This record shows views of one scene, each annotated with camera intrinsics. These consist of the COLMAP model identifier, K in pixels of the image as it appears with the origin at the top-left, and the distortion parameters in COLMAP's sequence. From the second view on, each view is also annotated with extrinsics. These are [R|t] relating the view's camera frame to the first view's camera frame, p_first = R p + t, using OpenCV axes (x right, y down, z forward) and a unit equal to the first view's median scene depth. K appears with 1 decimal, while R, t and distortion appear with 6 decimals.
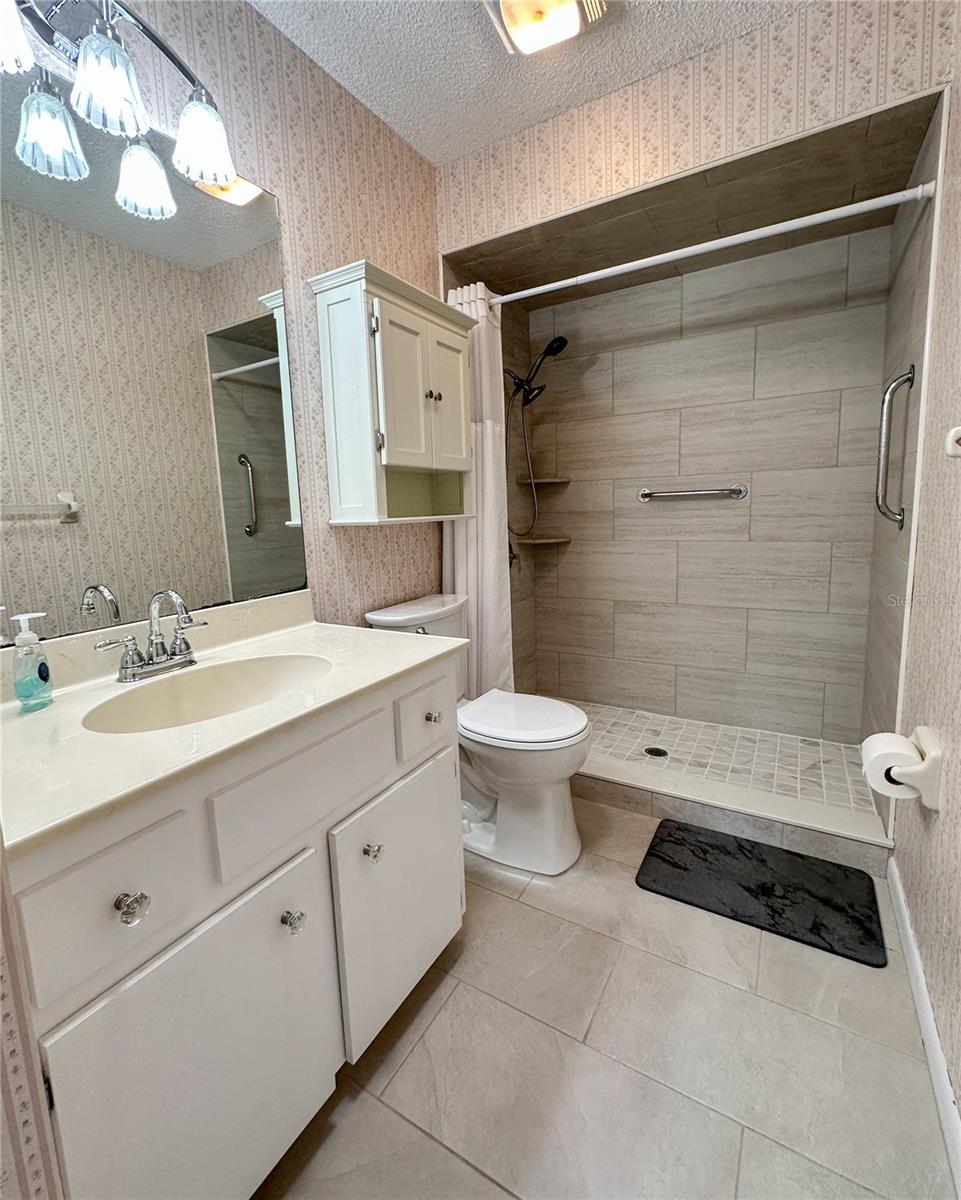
lens RADIAL K [[531.9, 0, 474.3], [0, 531.9, 576.0], [0, 0, 1]] dist [-0.005679, 0.000591]
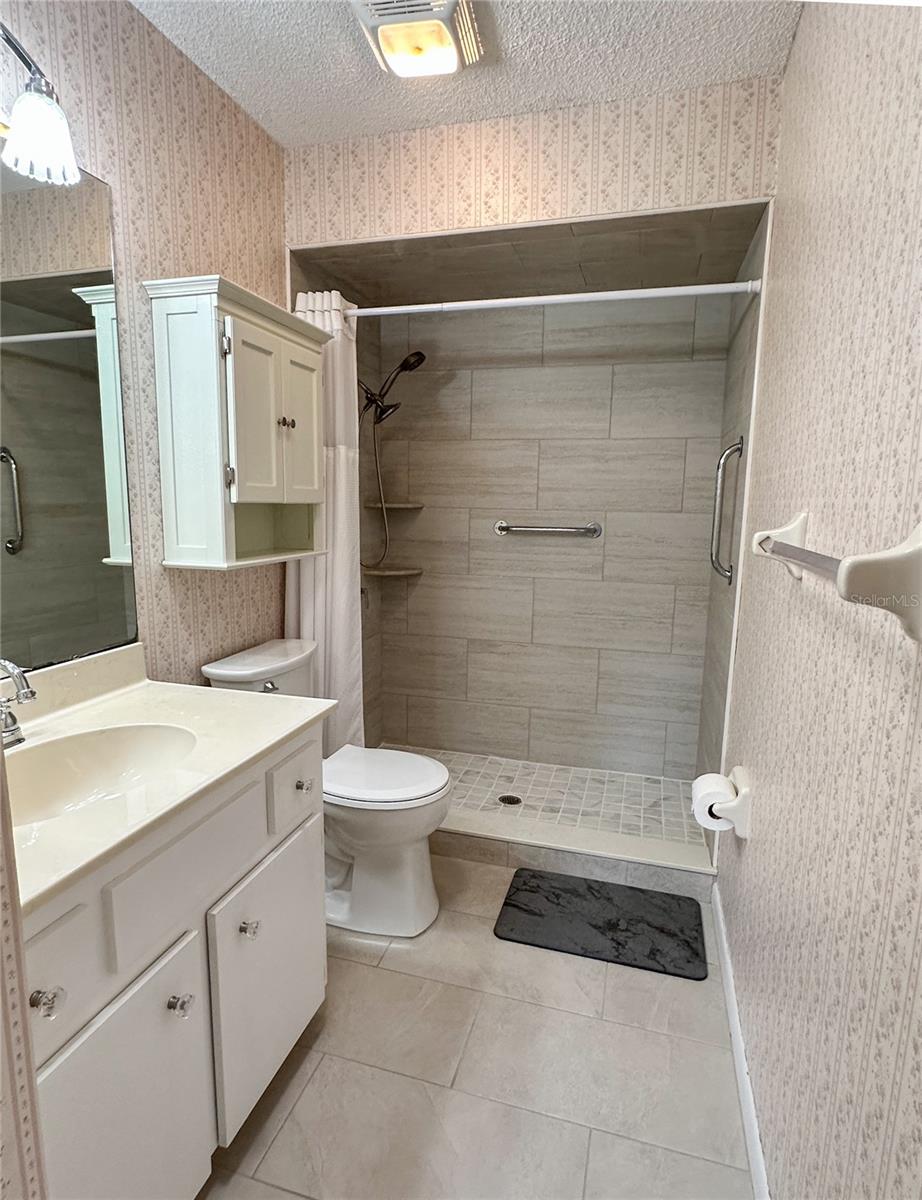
lens RADIAL K [[644.7, 0, 460.5], [0, 644.7, 600.2], [0, 0, 1]] dist [-0.007477, 0.001627]
pose [[0.964949, 0.013507, 0.262091, -0.079186], [-0.017384, 0.999771, 0.012478, -0.062559], [-0.261862, -0.016597, 0.964962, -0.137264]]
